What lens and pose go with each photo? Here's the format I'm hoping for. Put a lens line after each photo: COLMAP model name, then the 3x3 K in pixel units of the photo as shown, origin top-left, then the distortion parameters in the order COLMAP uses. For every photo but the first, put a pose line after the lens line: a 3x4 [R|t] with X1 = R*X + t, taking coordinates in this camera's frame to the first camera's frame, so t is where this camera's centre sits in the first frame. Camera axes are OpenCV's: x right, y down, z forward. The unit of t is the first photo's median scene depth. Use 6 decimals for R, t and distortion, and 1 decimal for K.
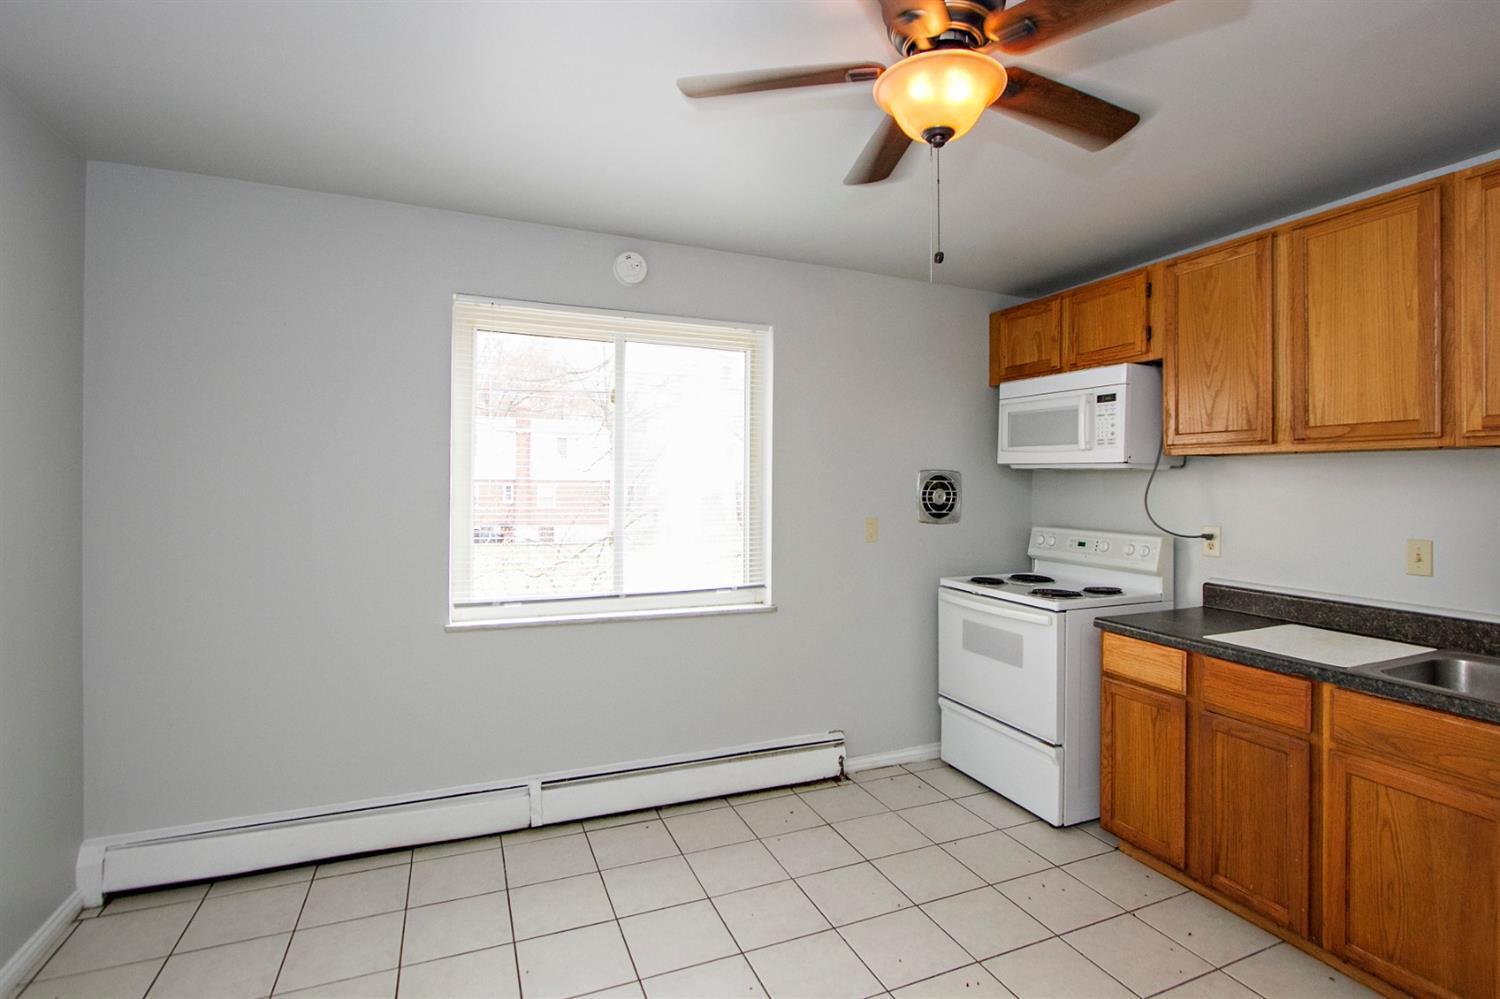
lens RADIAL K [[715.6, 0, 750.0], [0, 715.6, 499.5], [0, 0, 1]] dist [-0.002121, 0.000089]
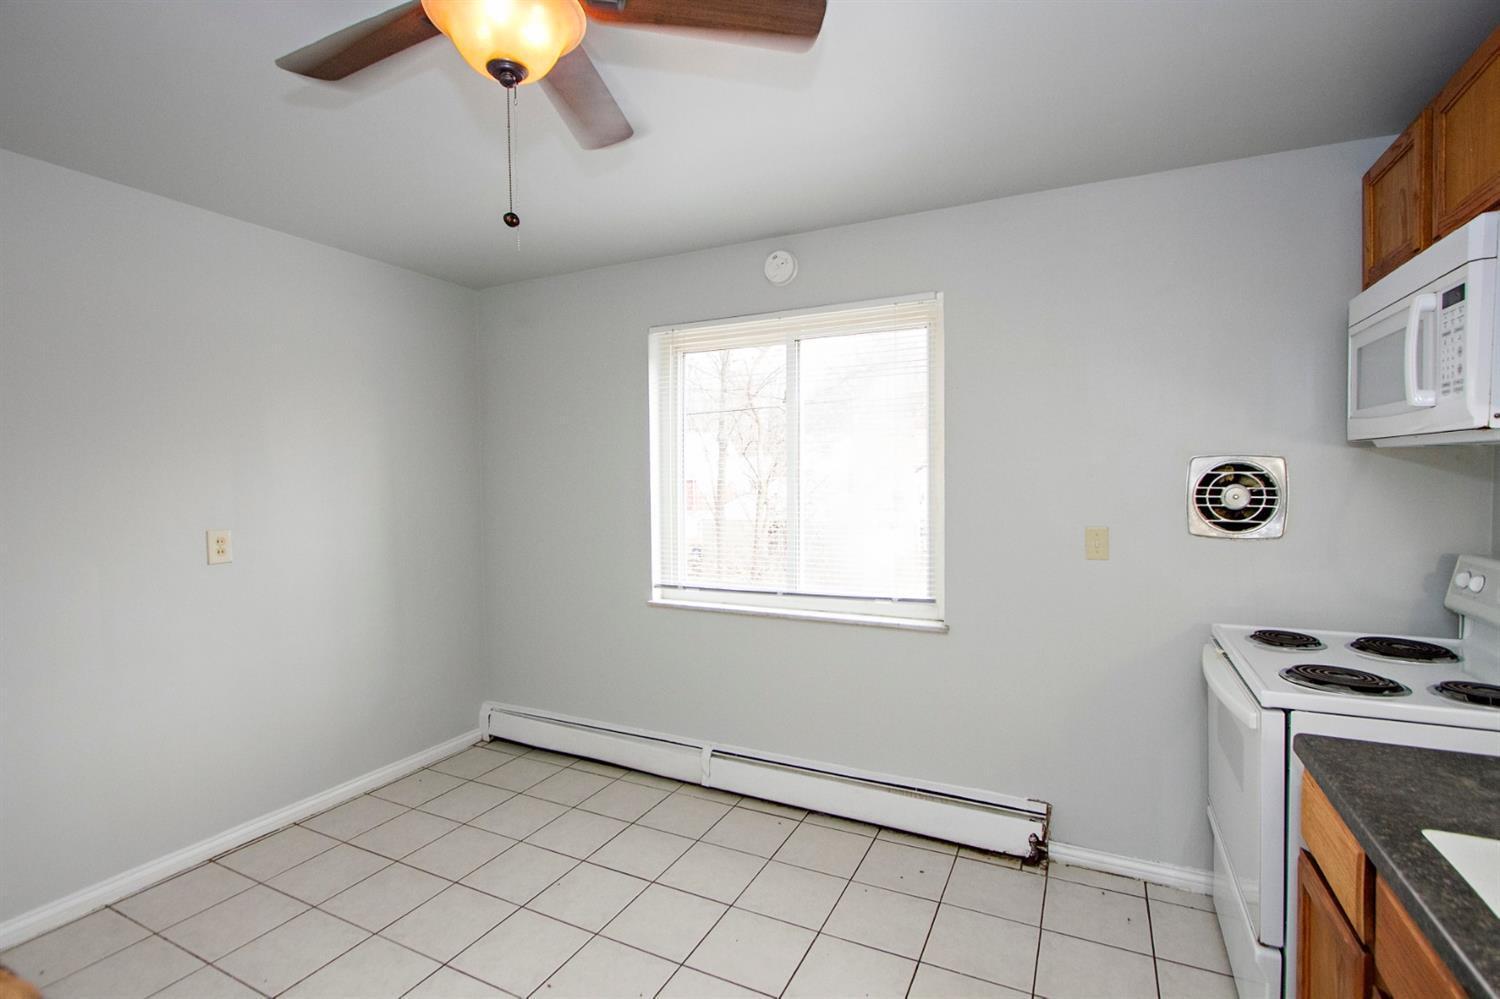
lens RADIAL K [[698.7, 0, 744.9], [0, 698.7, 516.4], [0, 0, 1]] dist [-0.001798, -0.000265]
pose [[0.647869, 0.027095, -0.761269, 0.518338], [0.002529, 0.999285, 0.037719, -0.012650], [0.761747, -0.026362, 0.647338, 0.304167]]
